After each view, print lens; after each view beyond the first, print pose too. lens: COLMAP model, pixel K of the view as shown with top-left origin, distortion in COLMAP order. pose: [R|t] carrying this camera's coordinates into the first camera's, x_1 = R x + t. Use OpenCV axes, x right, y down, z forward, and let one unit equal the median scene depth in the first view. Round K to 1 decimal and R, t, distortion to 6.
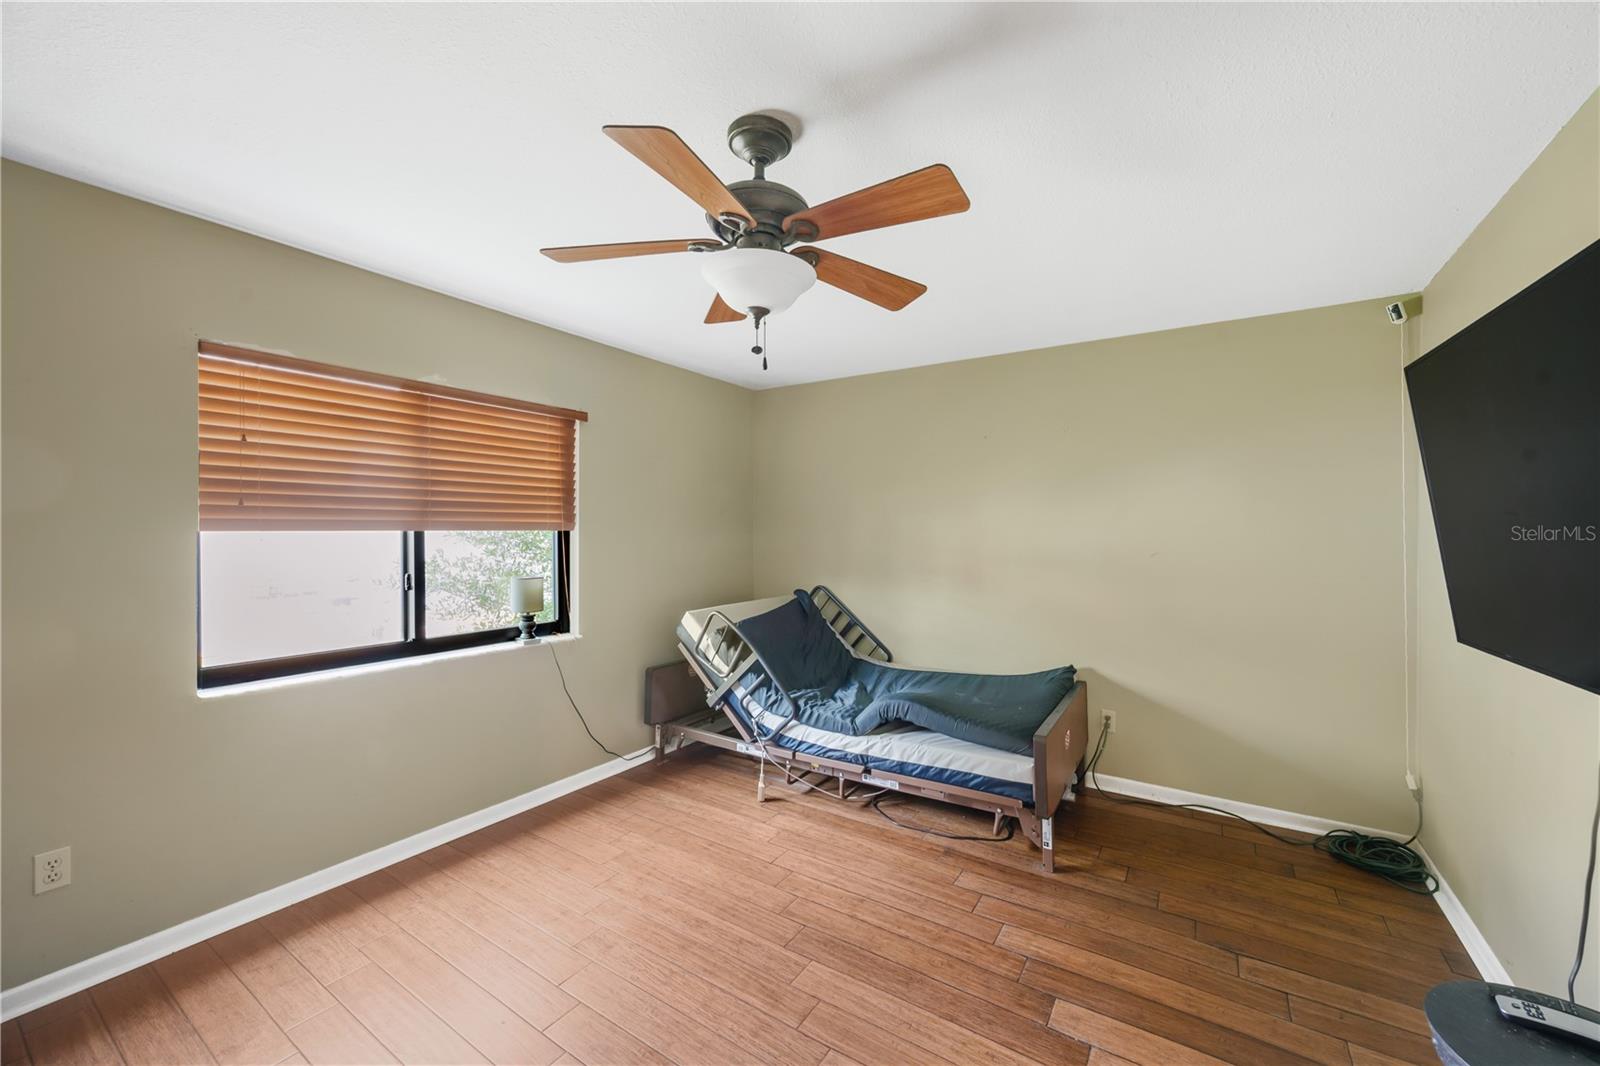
lens RADIAL K [[633.2, 0, 802.8], [0, 633.2, 532.2], [0, 0, 1]] dist [0.000418, -0.000011]
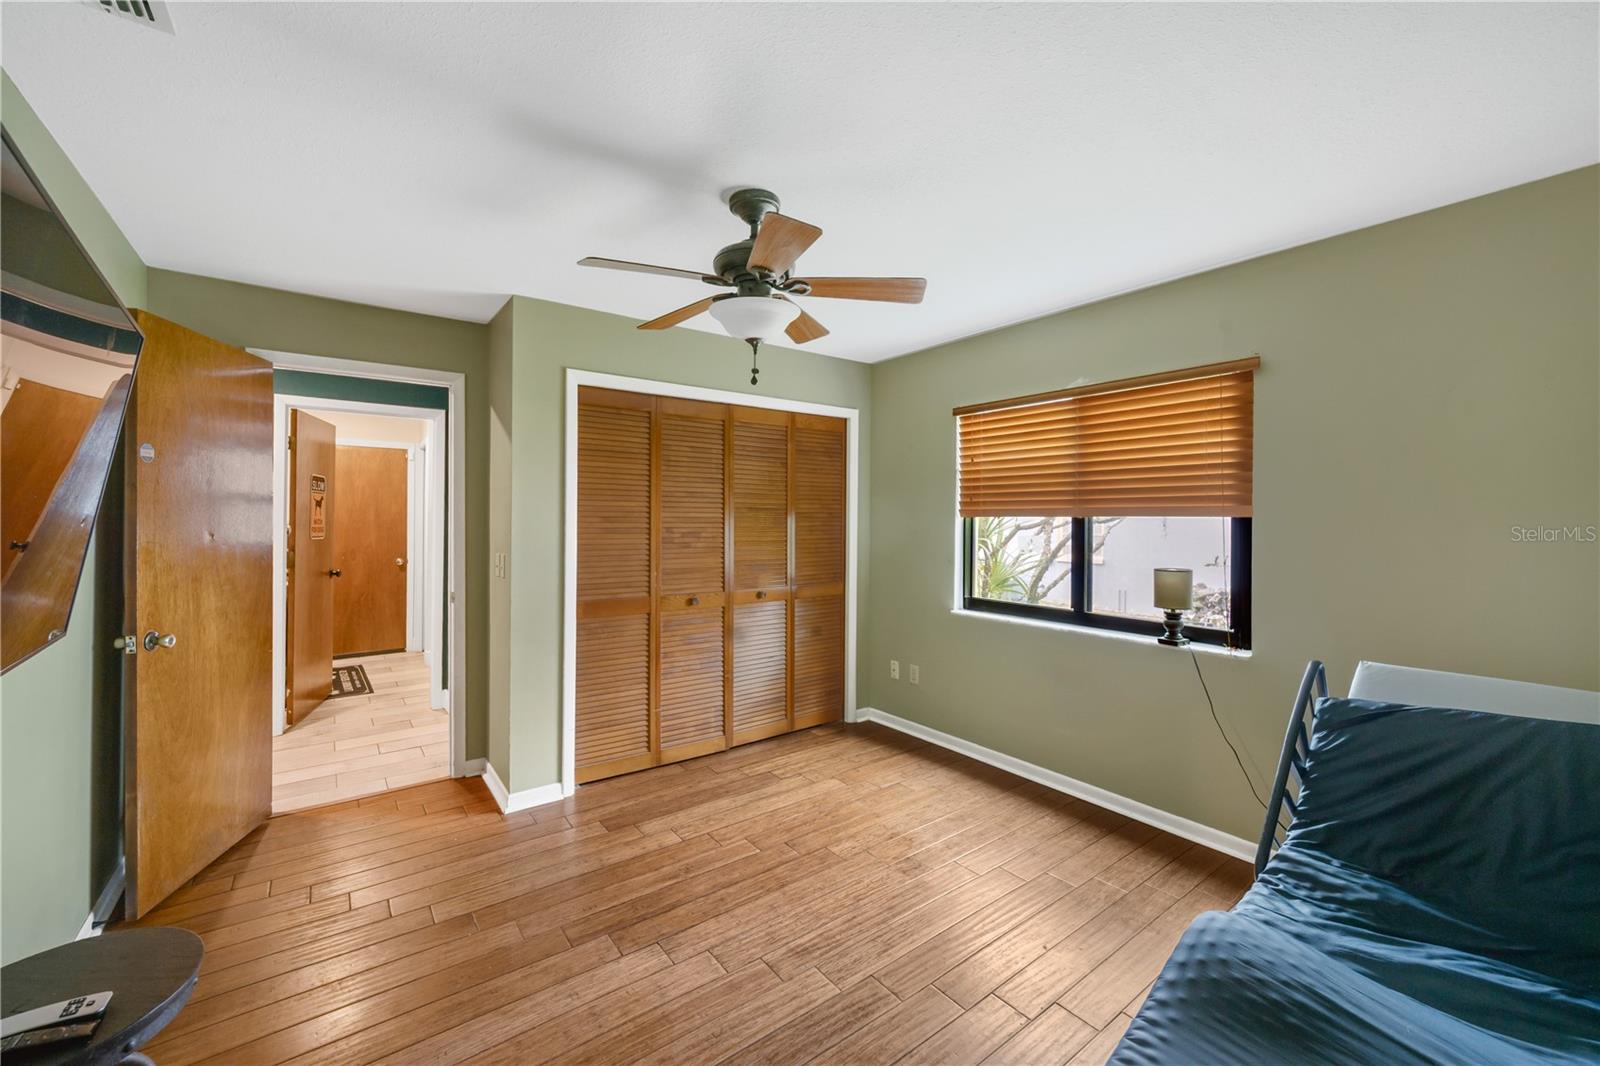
lens RADIAL K [[633.2, 0, 806.0], [0, 633.2, 520.7], [0, 0, 1]] dist [0.000418, -0.000011]
pose [[-0.330877, 0.007284, -0.943646, 0.626529], [-0.001239, 0.999966, 0.008153, -0.004211], [0.943673, 0.003867, -0.330857, 0.884983]]
